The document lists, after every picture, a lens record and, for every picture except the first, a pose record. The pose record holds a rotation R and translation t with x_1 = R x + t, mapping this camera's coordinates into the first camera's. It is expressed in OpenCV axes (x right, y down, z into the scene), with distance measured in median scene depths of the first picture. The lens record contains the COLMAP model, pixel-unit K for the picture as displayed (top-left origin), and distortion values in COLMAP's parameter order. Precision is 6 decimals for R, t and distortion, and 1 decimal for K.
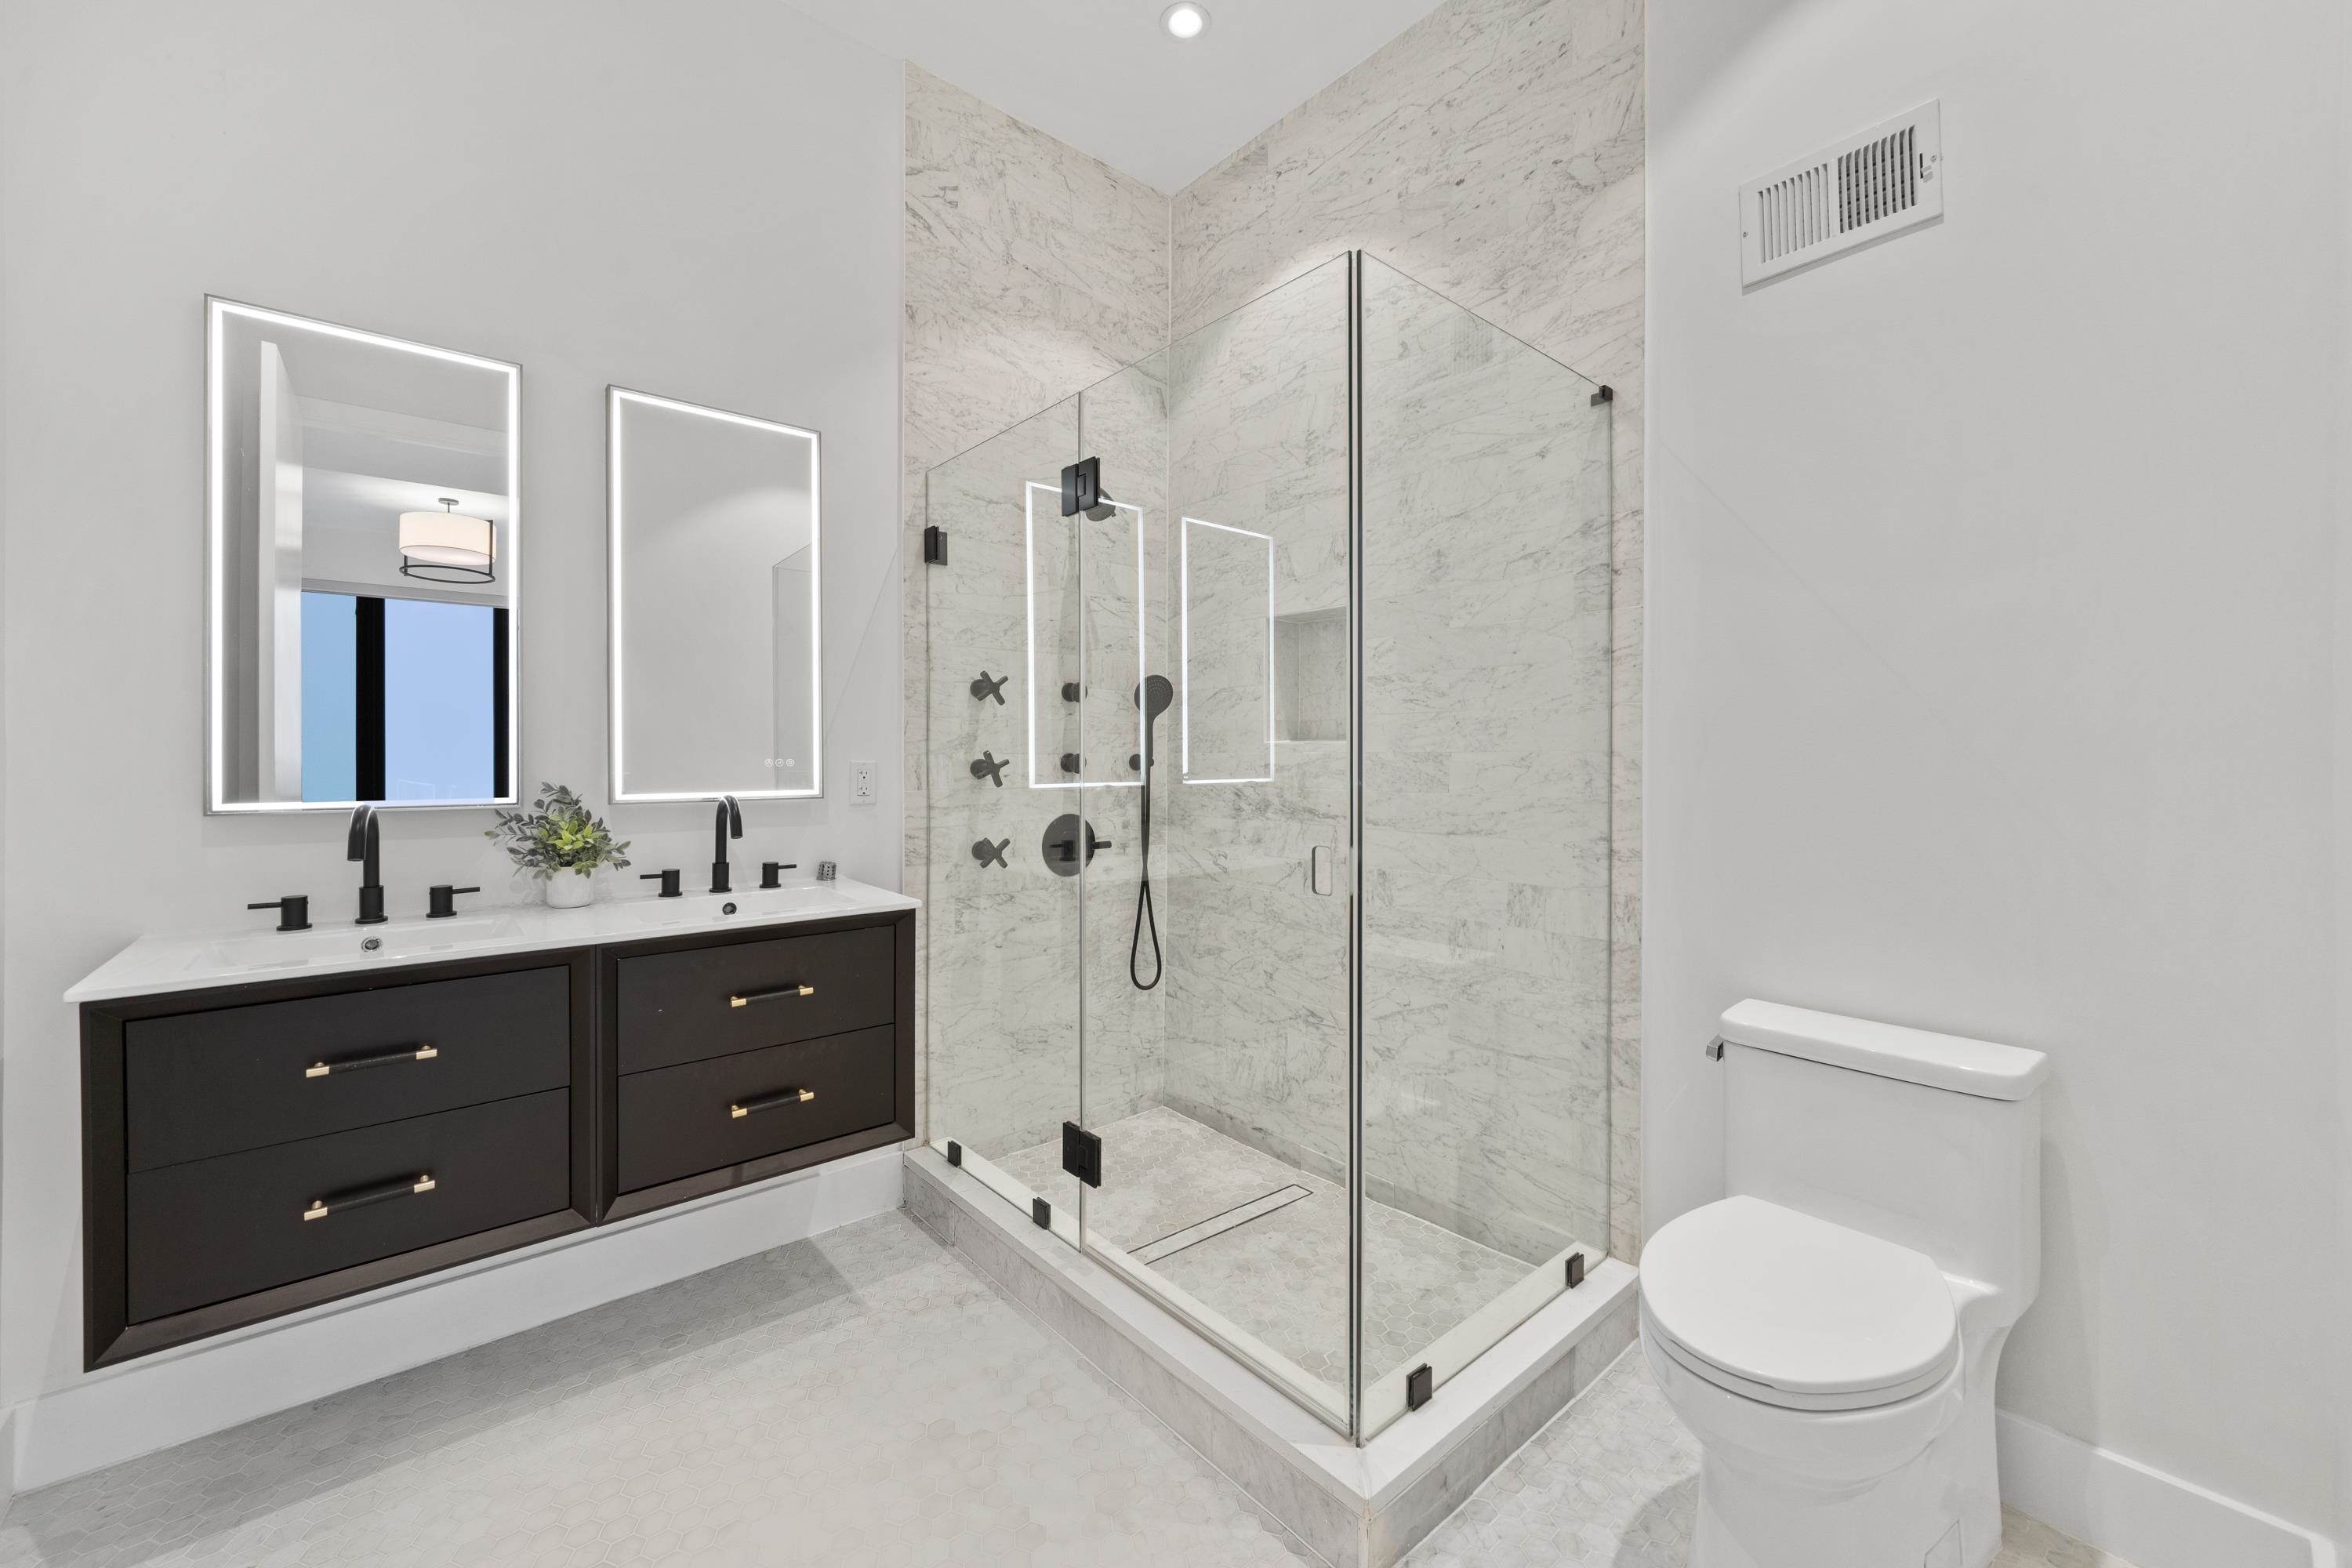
lens RADIAL K [[893.4, 0, 1175.3], [0, 893.4, 769.2], [0, 0, 1]] dist [-0.003455, -0.000365]
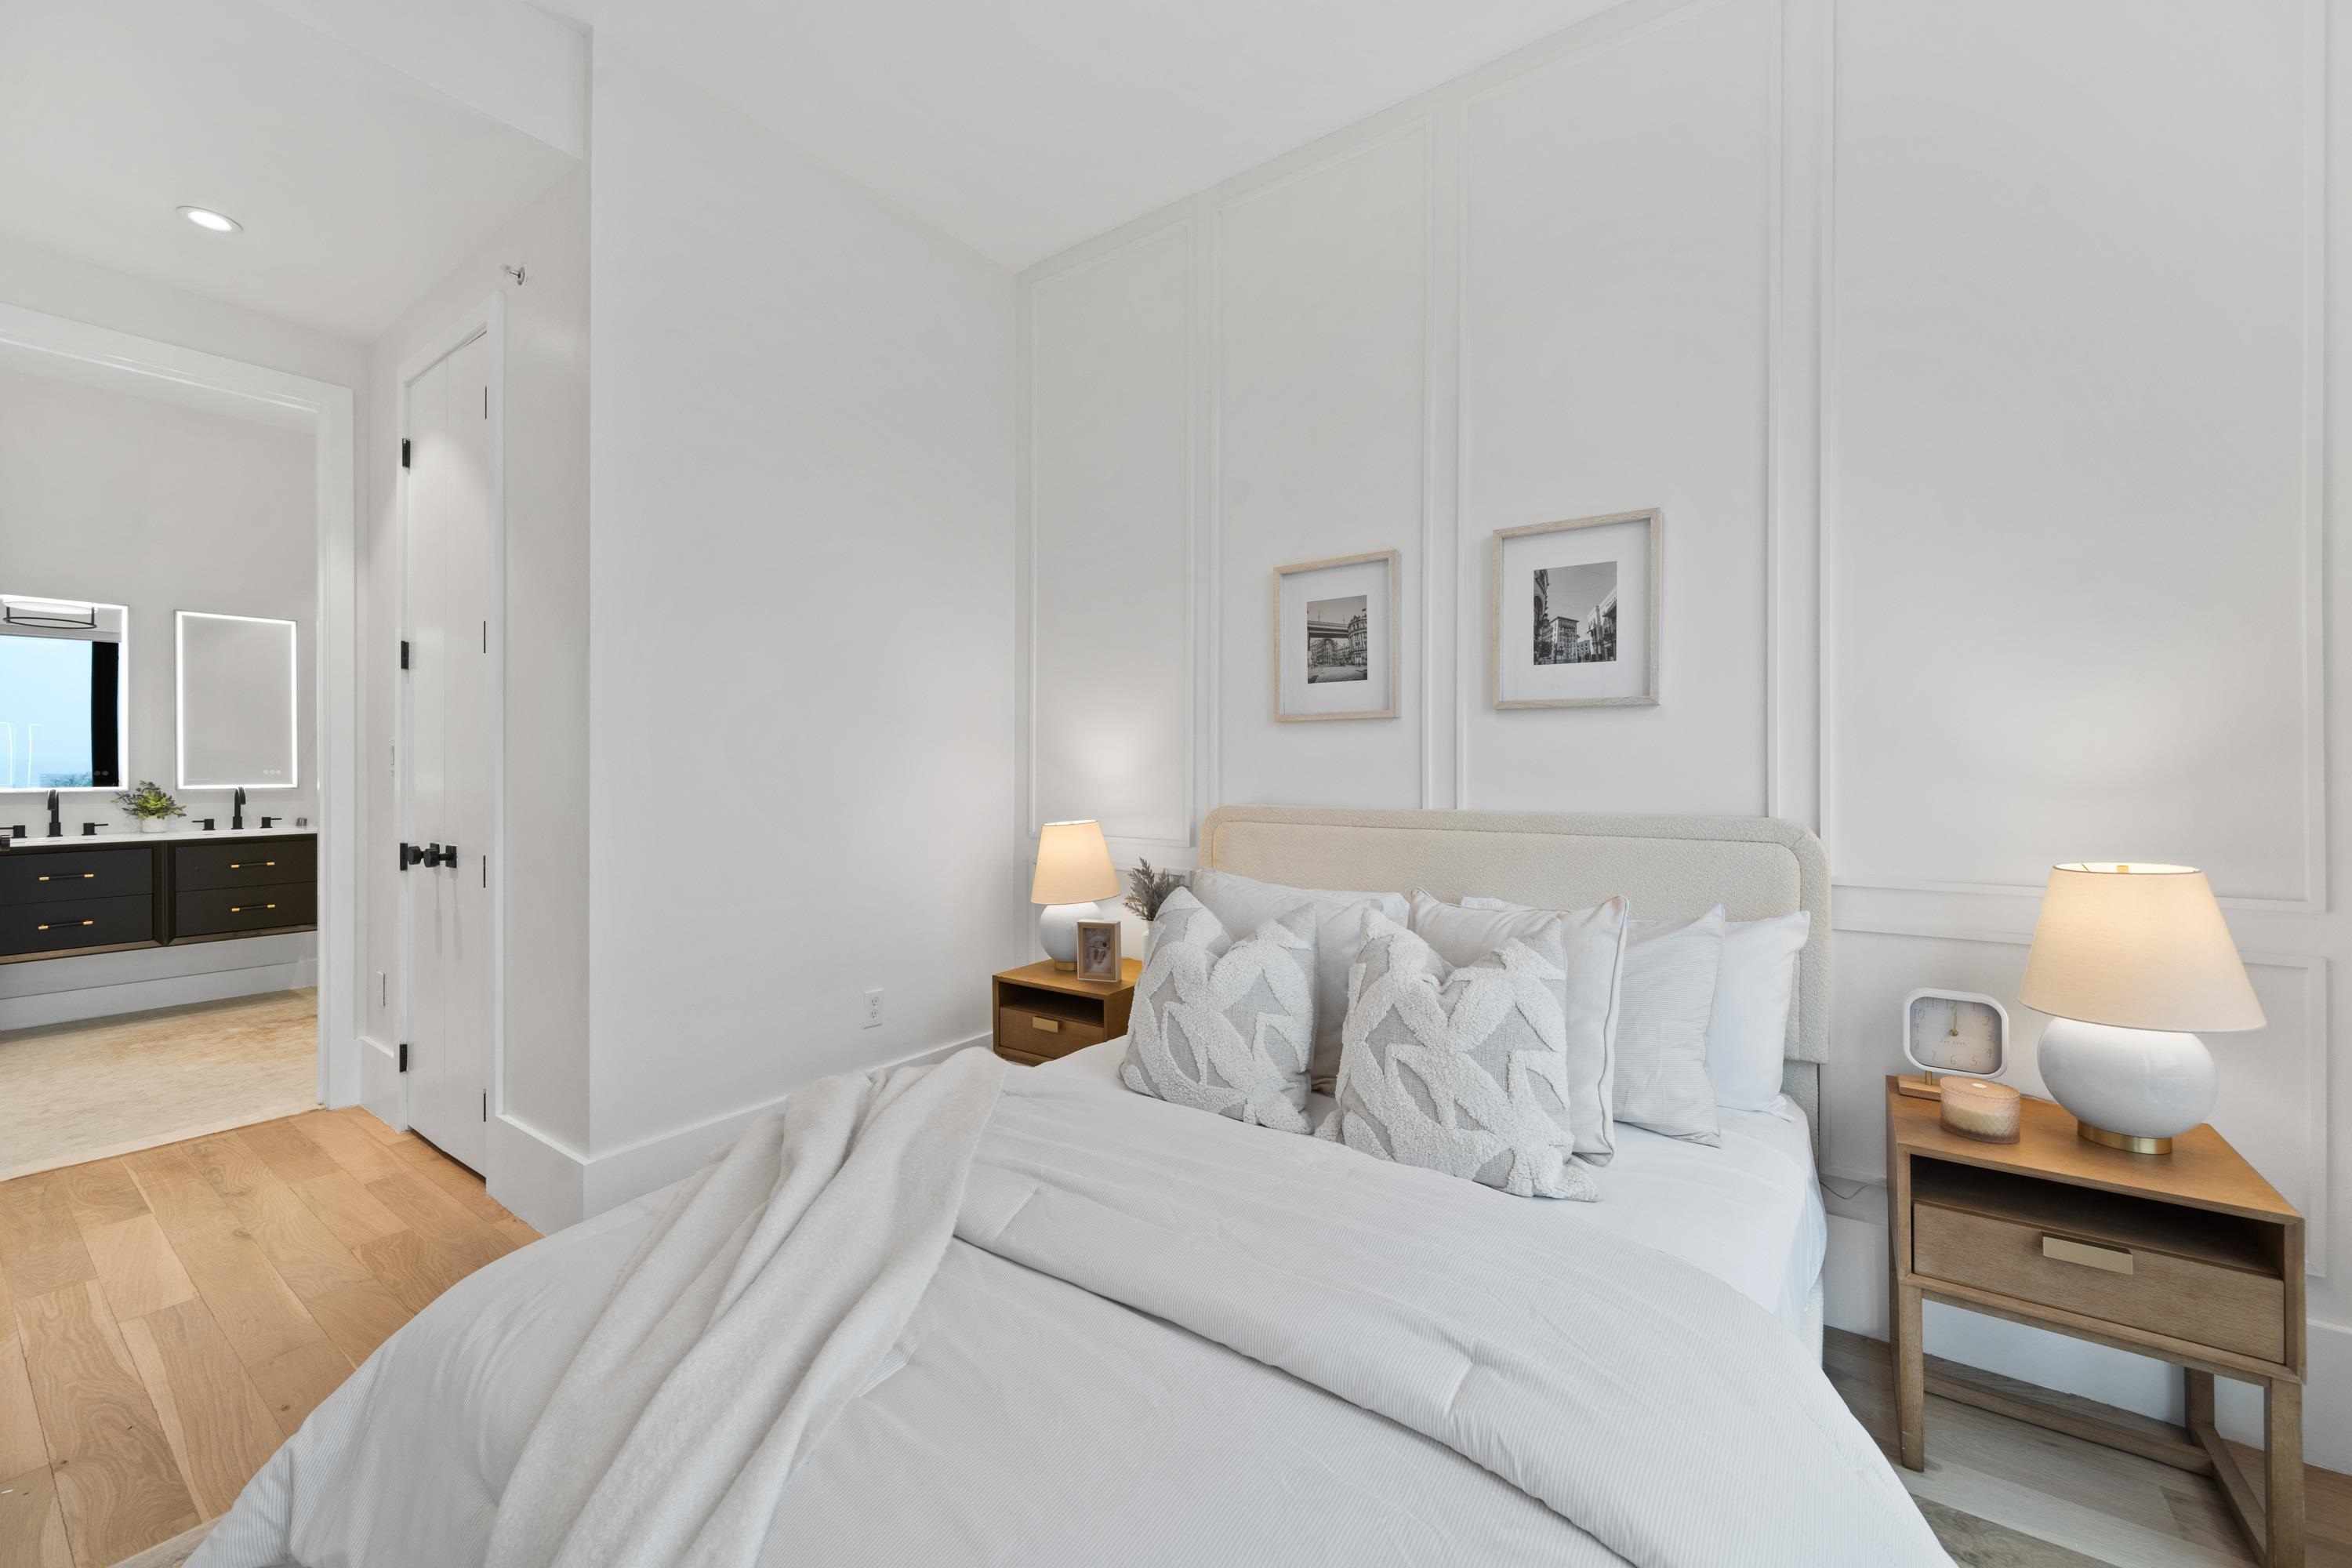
lens RADIAL K [[893.4, 0, 1180.4], [0, 893.4, 775.5], [0, 0, 1]] dist [-0.003455, -0.000365]
pose [[0.969163, 0.004889, 0.246371, 1.423216], [-0.005586, 0.999982, 0.002132, -0.019799], [-0.246356, -0.003443, 0.969173, -2.019391]]
